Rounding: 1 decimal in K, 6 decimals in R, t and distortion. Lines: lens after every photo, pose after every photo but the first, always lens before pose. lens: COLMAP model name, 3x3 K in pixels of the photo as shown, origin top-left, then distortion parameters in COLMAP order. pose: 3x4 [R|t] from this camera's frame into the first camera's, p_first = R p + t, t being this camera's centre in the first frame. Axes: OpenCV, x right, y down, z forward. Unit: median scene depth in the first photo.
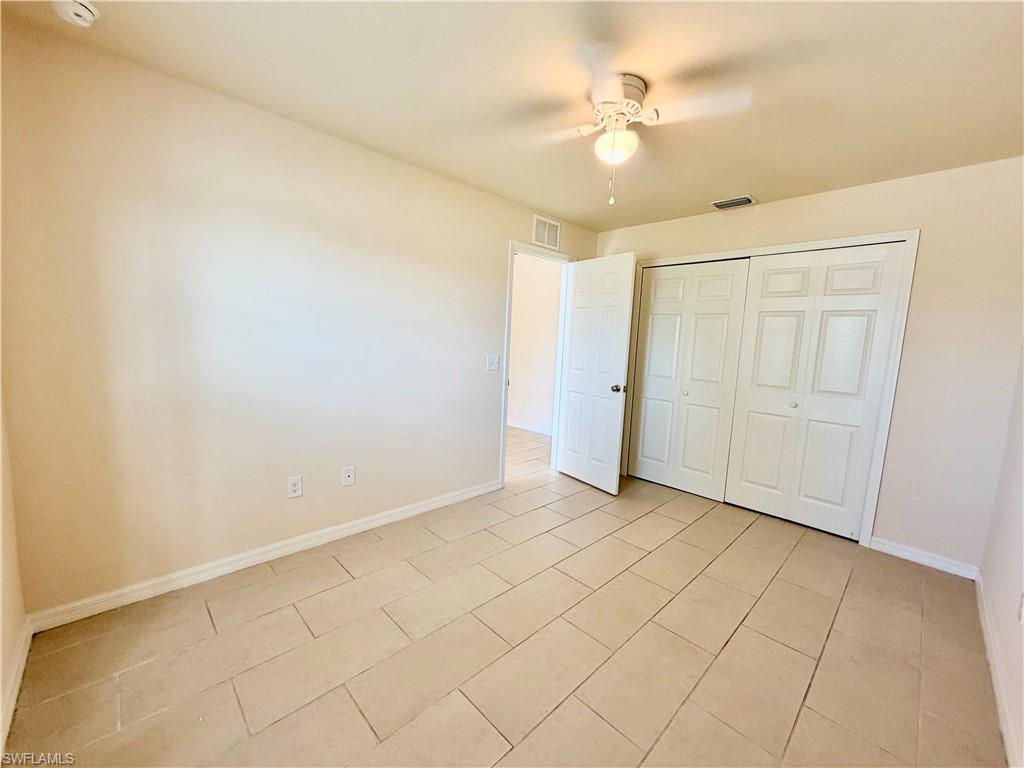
lens RADIAL K [[409.0, 0, 510.6], [0, 409.0, 384.7], [0, 0, 1]] dist [0.000390, 0.000280]
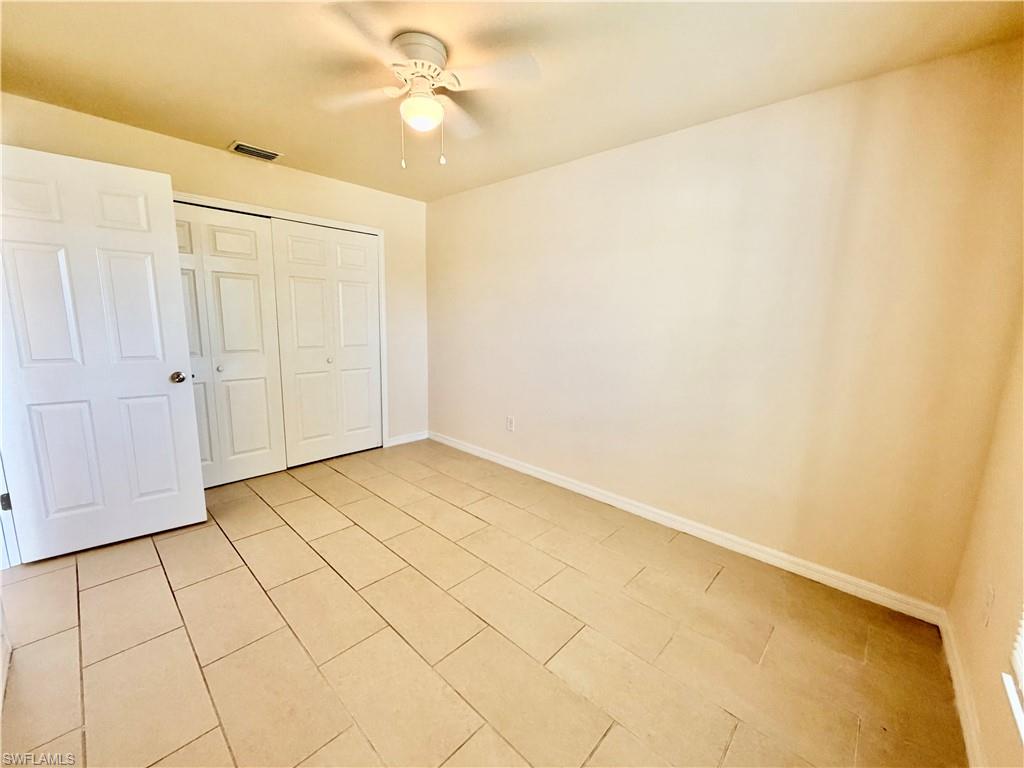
lens RADIAL K [[409.0, 0, 510.6], [0, 409.0, 384.7], [0, 0, 1]] dist [0.000390, 0.000280]
pose [[-0.039752, -0.204642, 0.978029, -0.466745], [0.091618, 0.973934, 0.207508, -0.074813], [-0.995000, 0.097854, -0.019967, 0.492426]]
